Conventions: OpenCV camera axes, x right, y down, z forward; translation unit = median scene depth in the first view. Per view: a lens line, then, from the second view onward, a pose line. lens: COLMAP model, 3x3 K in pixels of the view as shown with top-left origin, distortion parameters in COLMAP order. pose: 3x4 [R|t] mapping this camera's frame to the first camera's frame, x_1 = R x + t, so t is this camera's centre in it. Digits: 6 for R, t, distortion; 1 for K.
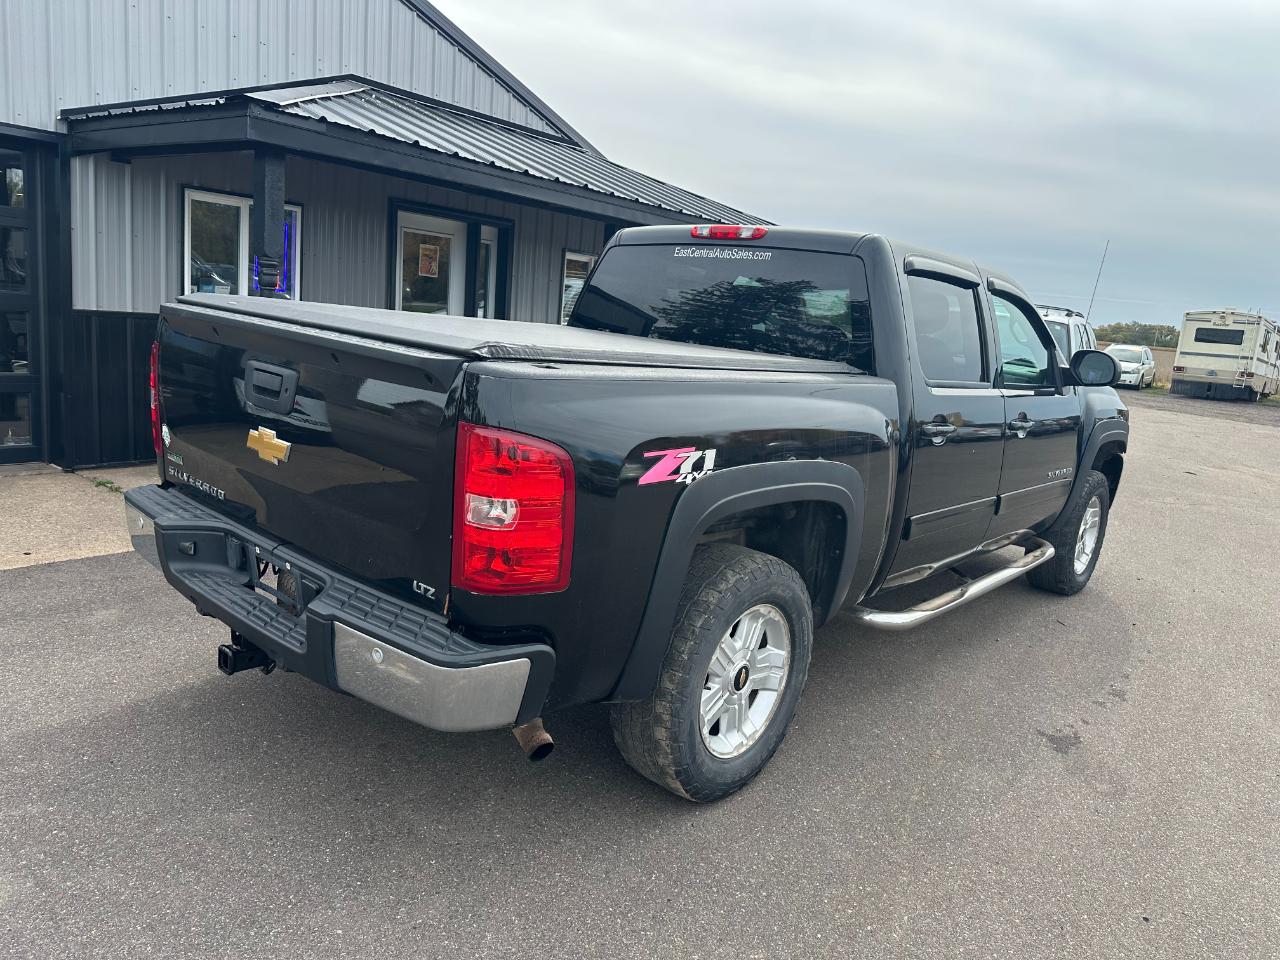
lens RADIAL K [[908.9, 0, 658.3], [0, 908.9, 468.6], [0, 0, 1]] dist [0.052586, -0.061274]
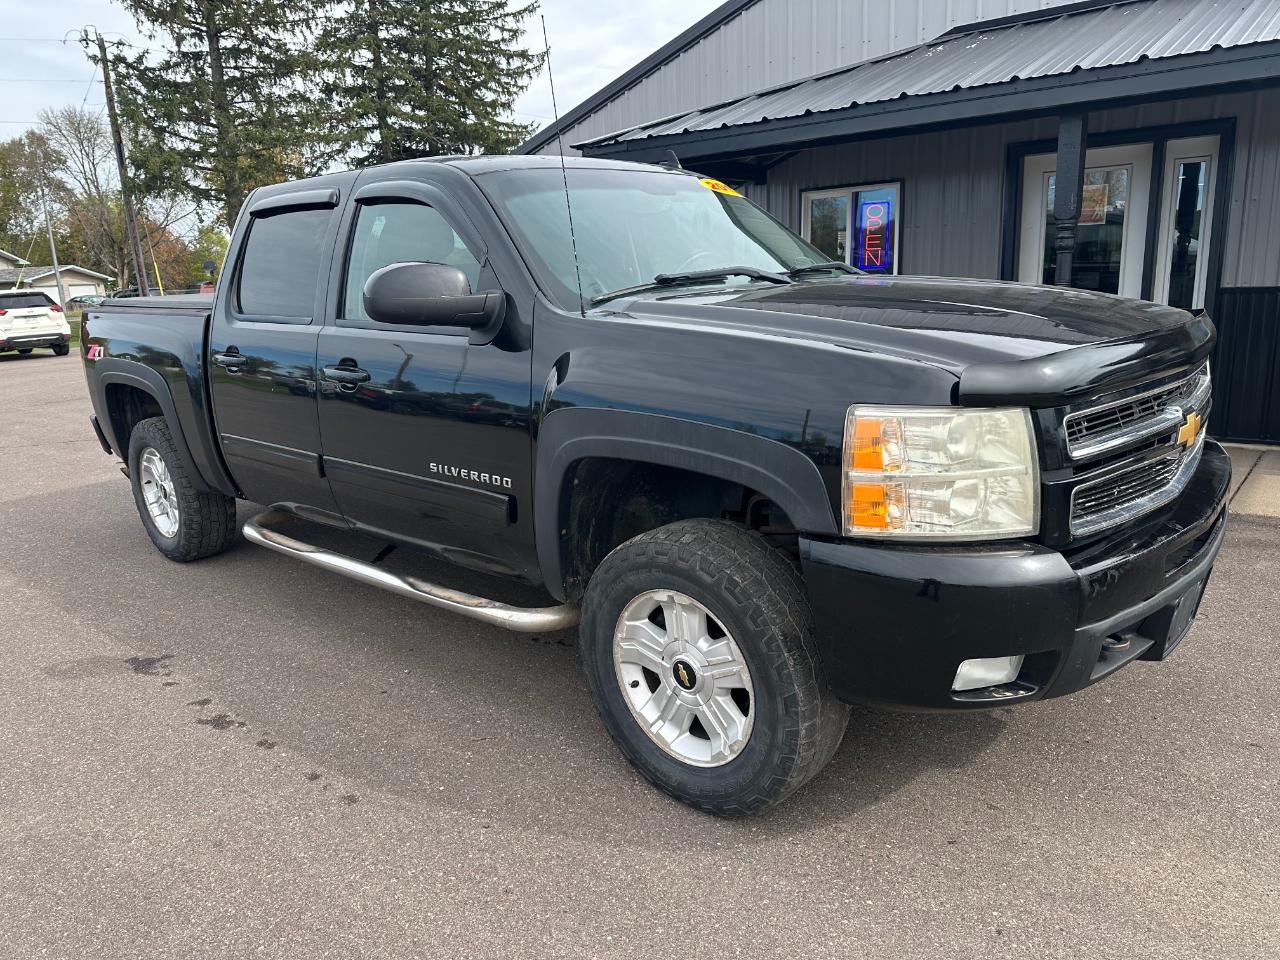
lens RADIAL K [[908.9, 0, 626.1], [0, 908.9, 488.6], [0, 0, 1]] dist [0.052586, -0.061274]
pose [[-0.056712, 0.145522, -0.987728, 1.574664], [-0.135432, 0.979055, 0.152020, -0.139095], [0.989162, 0.142392, -0.035816, 1.740448]]
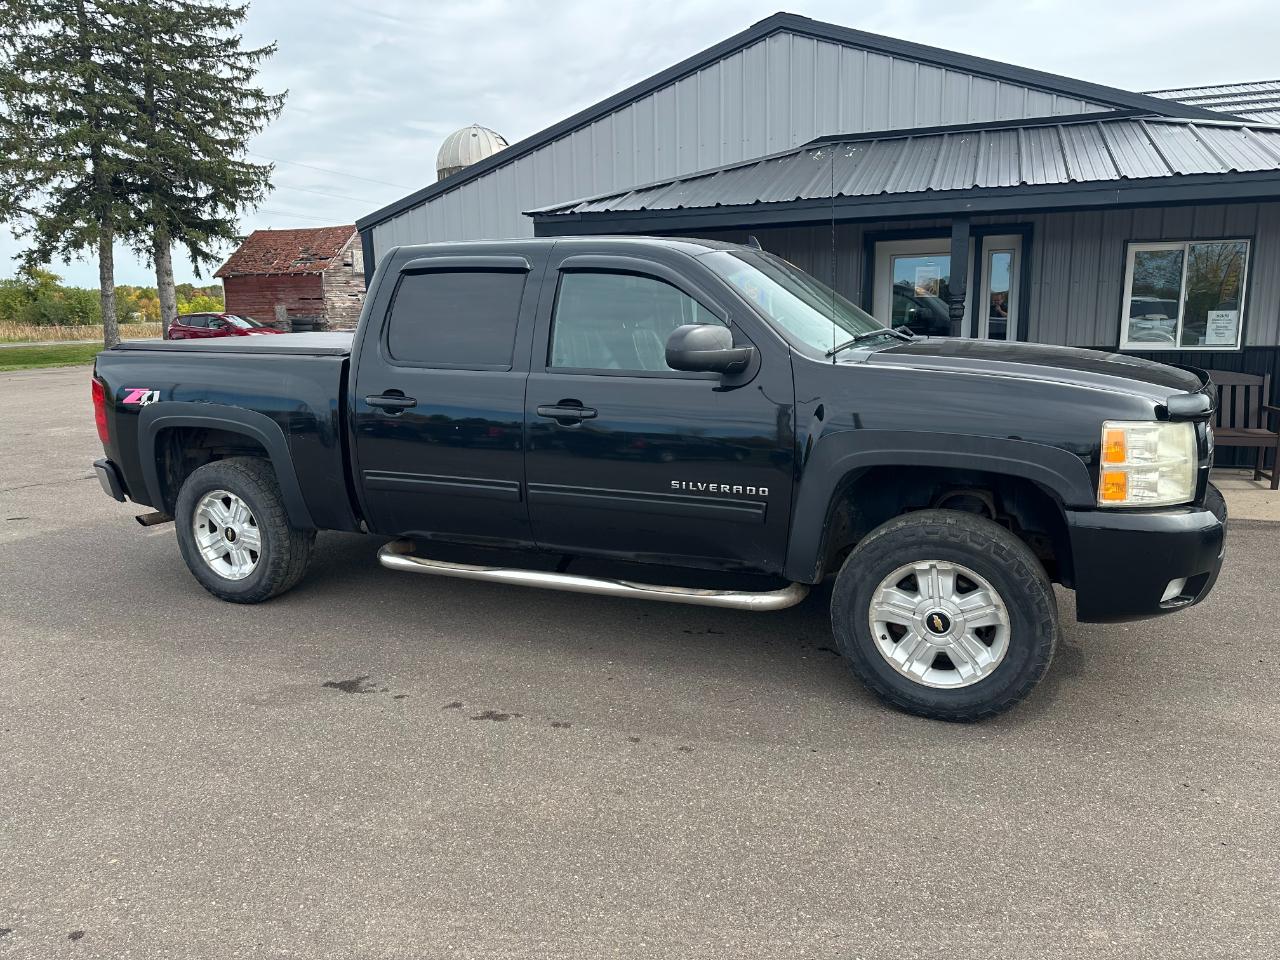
lens RADIAL K [[908.9, 0, 632.5], [0, 908.9, 484.8], [0, 0, 1]] dist [0.052586, -0.061274]
pose [[0.261397, 0.085003, -0.961481, 1.751316], [-0.126949, 0.990489, 0.053054, -0.043226], [0.956847, 0.108191, 0.269702, 1.134655]]
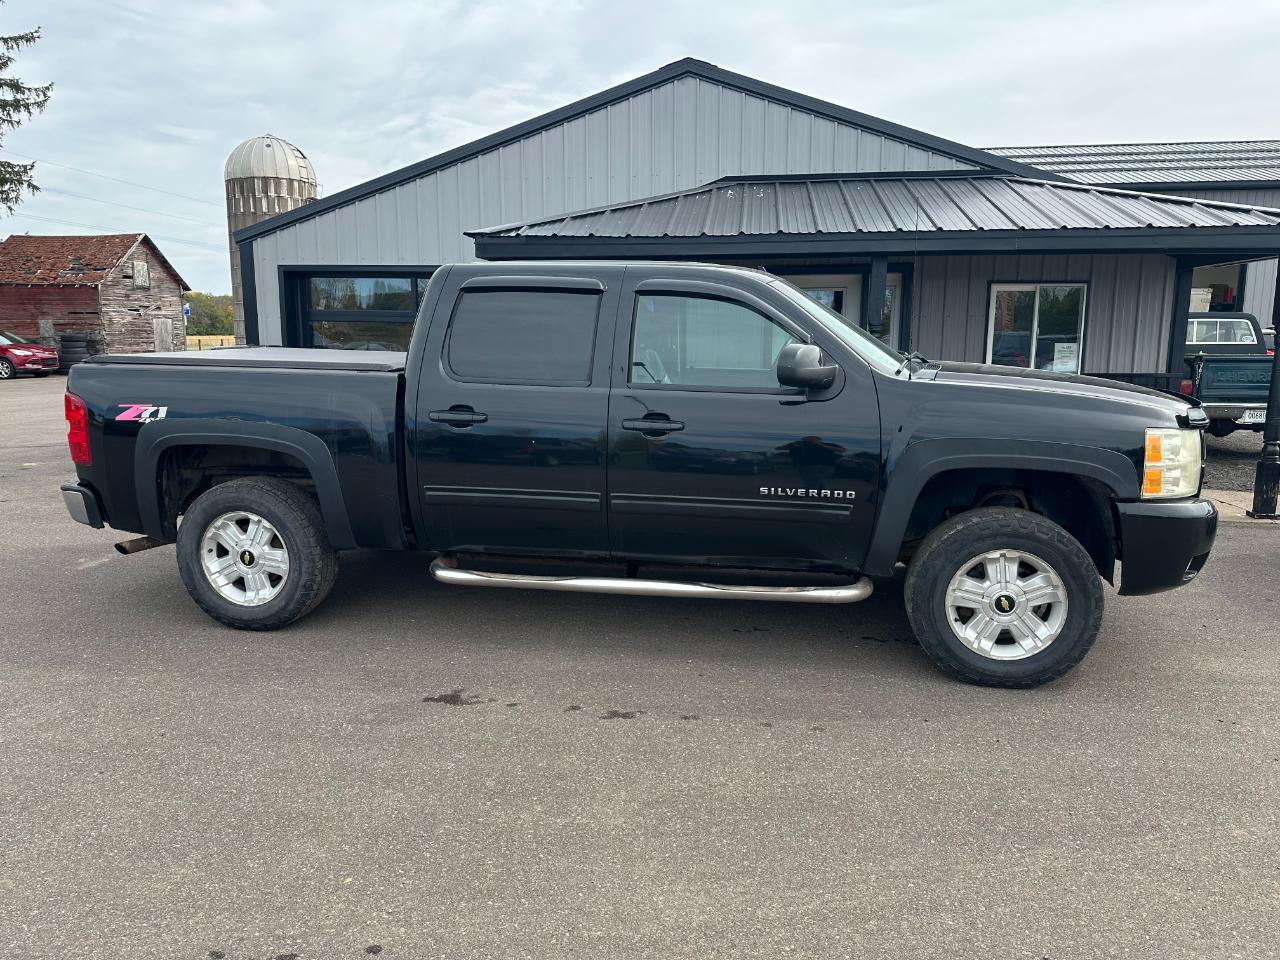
lens RADIAL K [[908.9, 0, 635.3], [0, 908.9, 490.1], [0, 0, 1]] dist [0.052586, -0.061274]
pose [[0.482032, 0.056567, -0.874326, 1.667849], [-0.111506, 0.993760, 0.002818, 0.027309], [0.869029, 0.096134, 0.485332, 0.725812]]
